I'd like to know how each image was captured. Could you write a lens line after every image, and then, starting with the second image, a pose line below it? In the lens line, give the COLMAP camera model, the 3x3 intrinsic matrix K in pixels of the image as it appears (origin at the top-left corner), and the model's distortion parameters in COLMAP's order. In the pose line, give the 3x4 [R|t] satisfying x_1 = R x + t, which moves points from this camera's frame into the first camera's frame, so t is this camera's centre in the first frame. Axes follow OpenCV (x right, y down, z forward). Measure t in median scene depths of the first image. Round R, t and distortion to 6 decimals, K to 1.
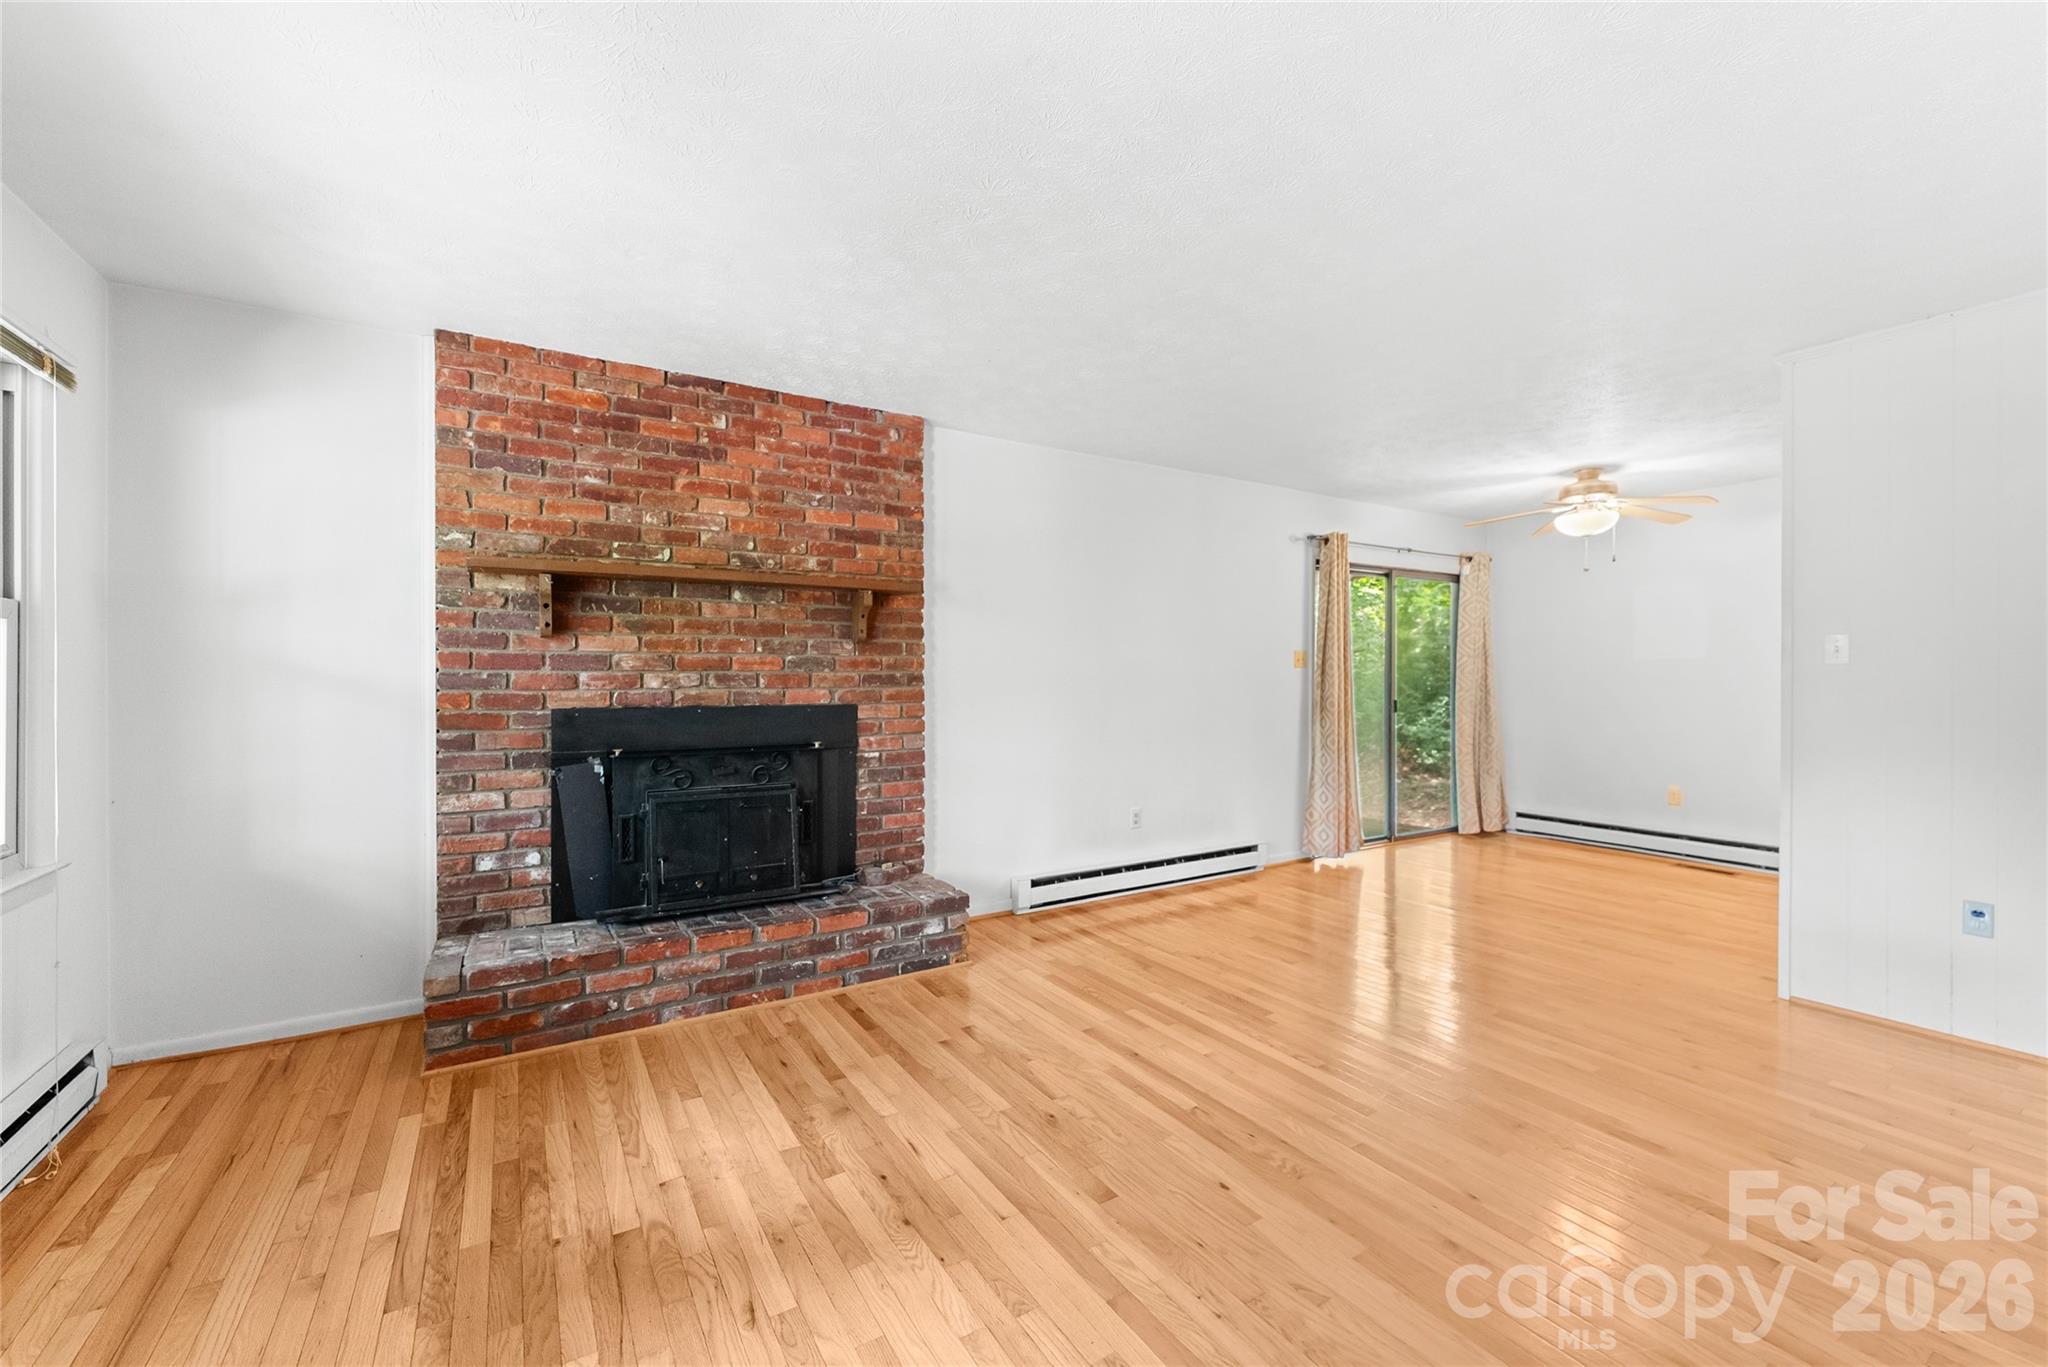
lens RADIAL K [[831.5, 0, 1027.4], [0, 831.5, 674.4], [0, 0, 1]] dist [-0.001155, -0.000415]
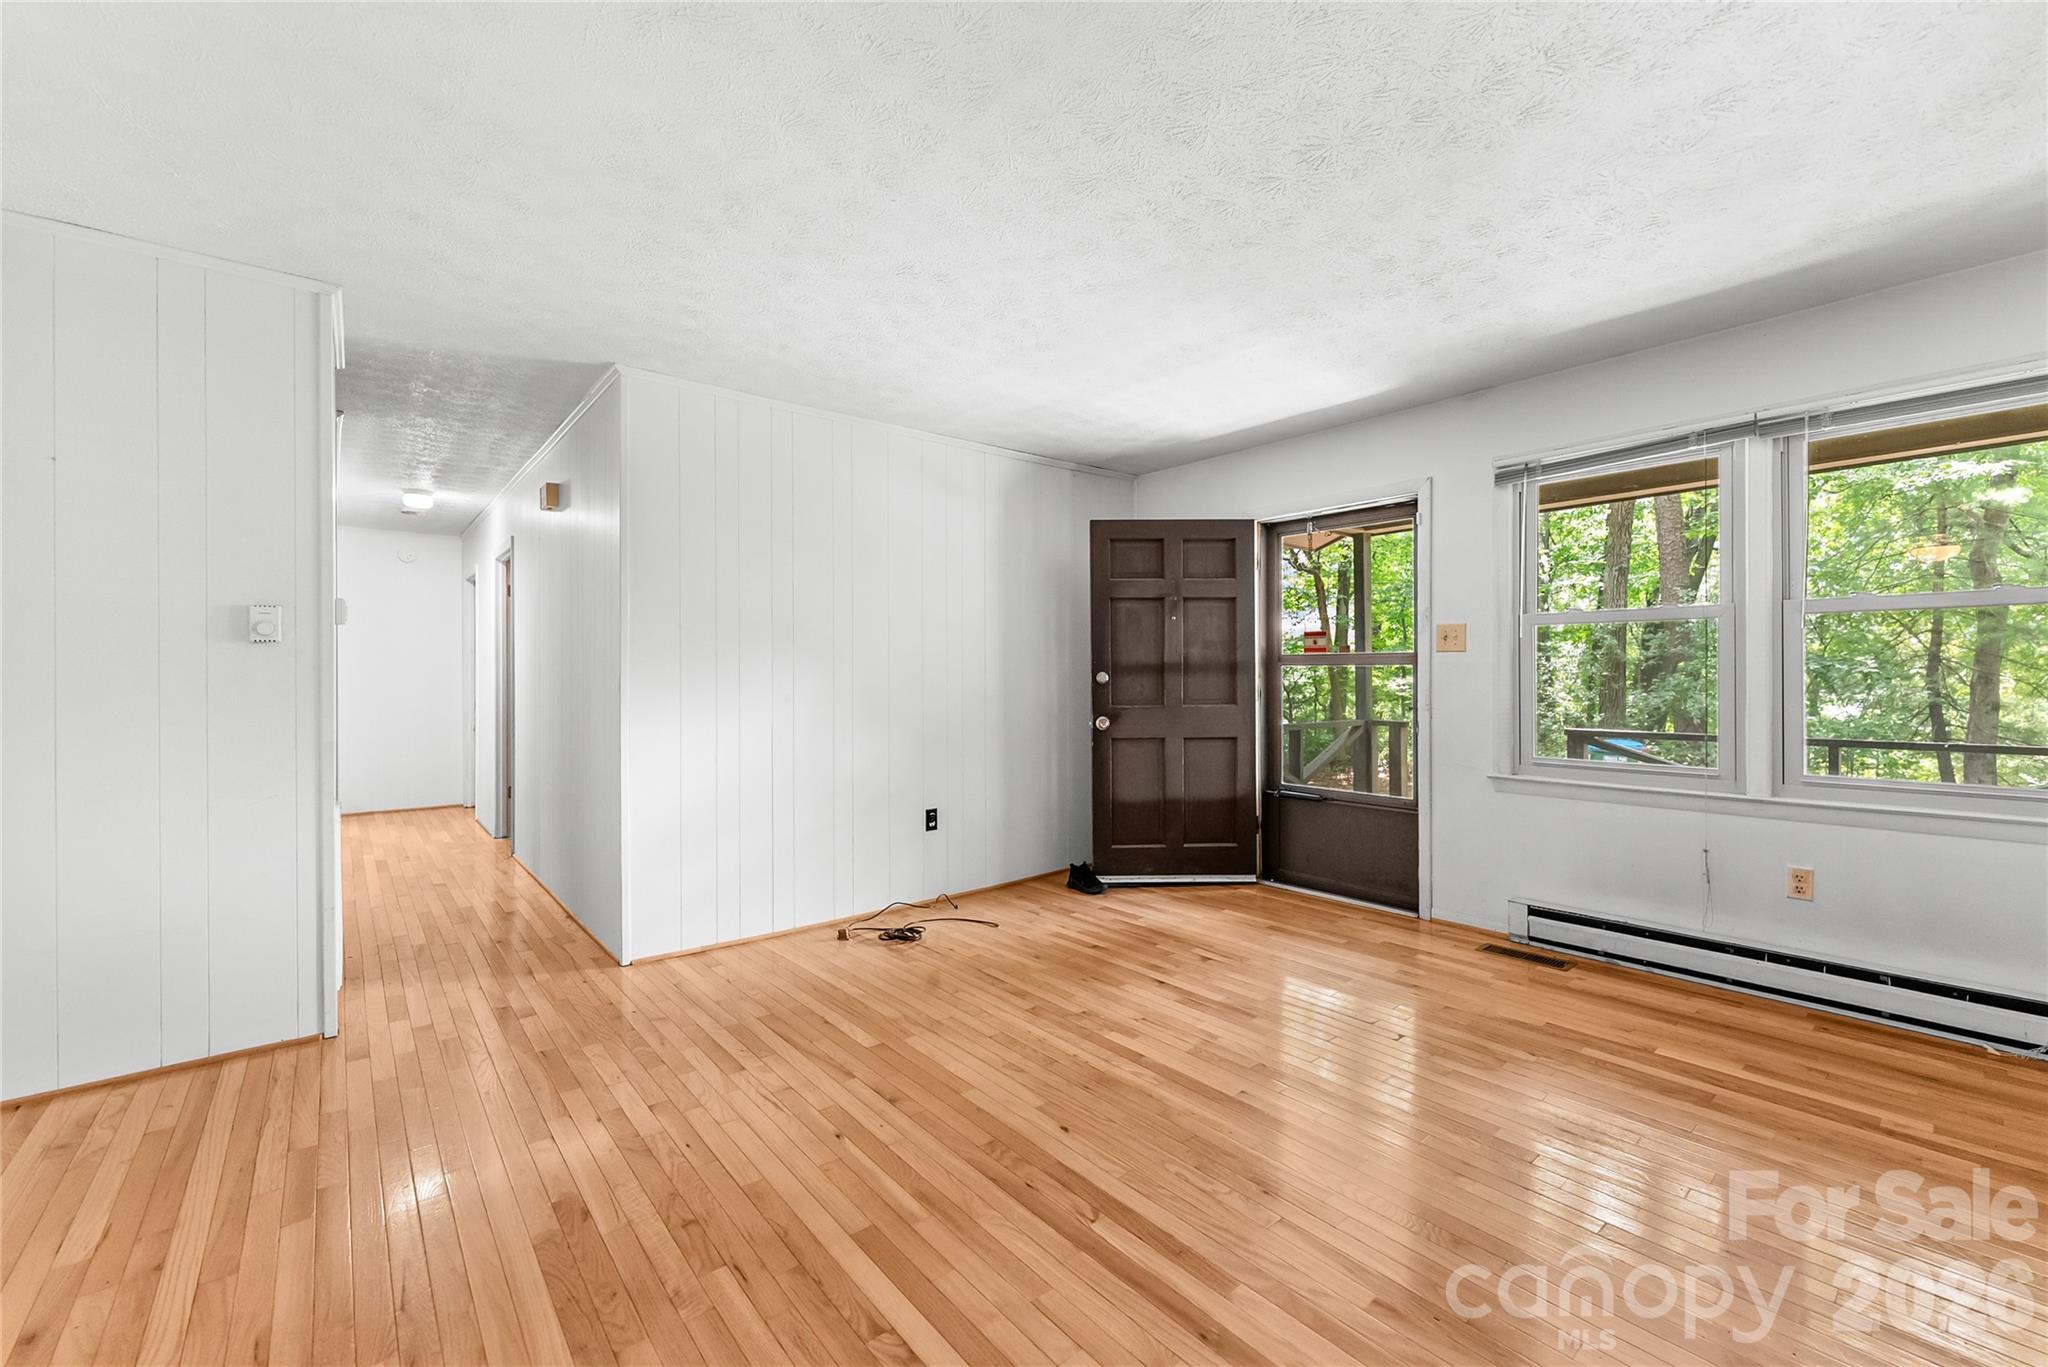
lens RADIAL K [[831.5, 0, 1027.4], [0, 831.5, 674.4], [0, 0, 1]] dist [-0.001155, -0.000415]
pose [[-0.990733, 0.003800, -0.135774, 0.251172], [0.003812, 0.999993, 0.000169, 0.017529], [0.135773, -0.000350, -0.990740, 1.207075]]
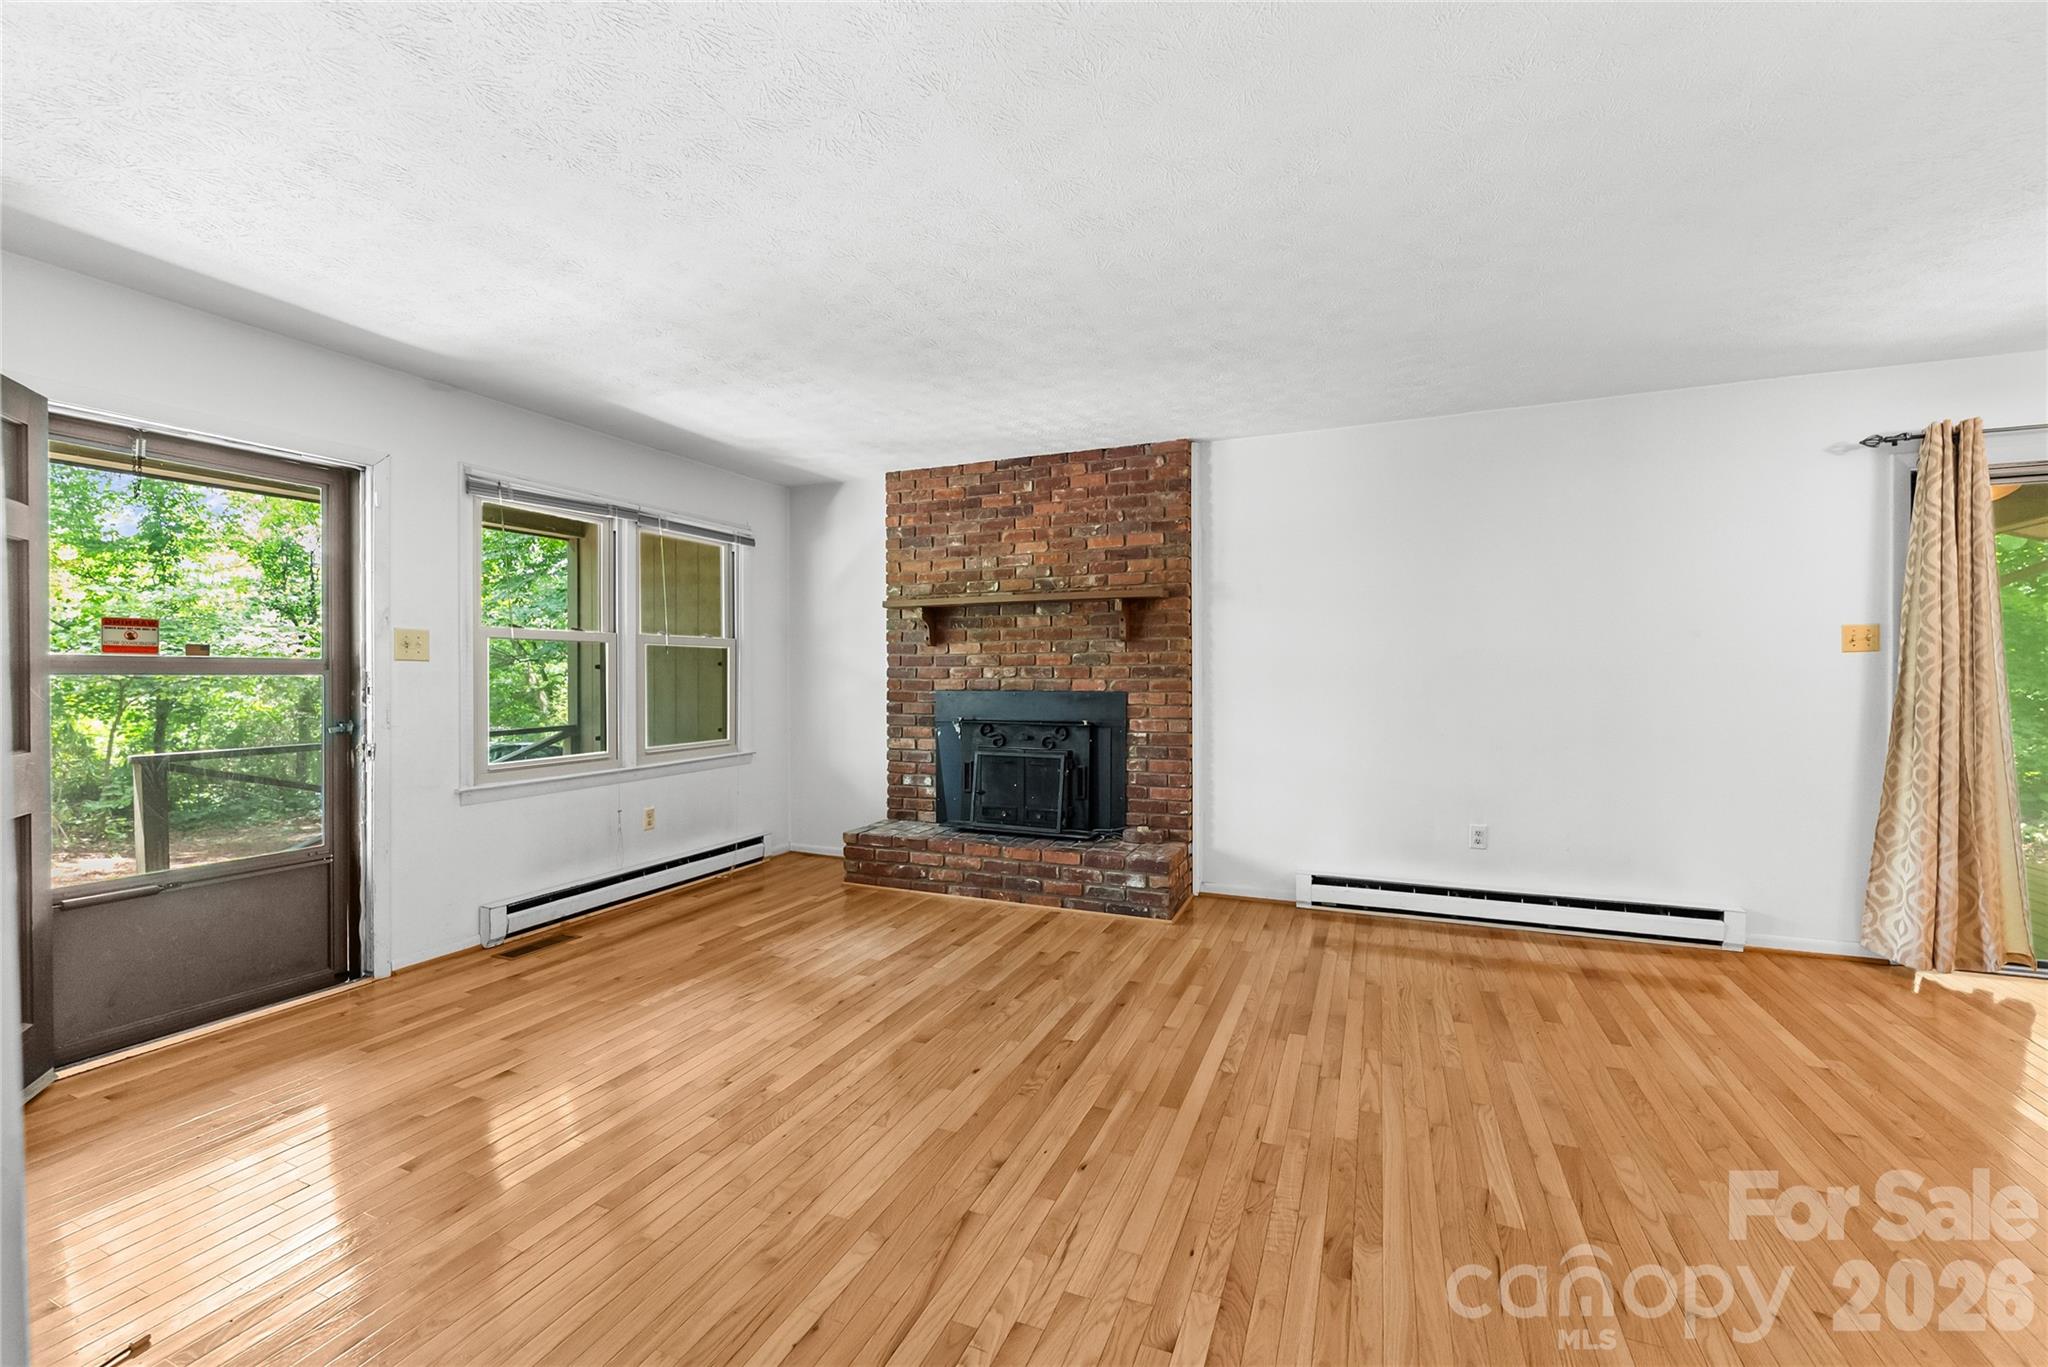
lens RADIAL K [[831.5, 0, 1027.4], [0, 831.5, 674.4], [0, 0, 1]] dist [-0.001155, -0.000415]
pose [[0.570987, -0.000058, -0.820959, 0.773640], [0.004297, 0.999987, 0.002918, 0.006123], [0.820948, -0.005194, 0.570979, 0.203769]]
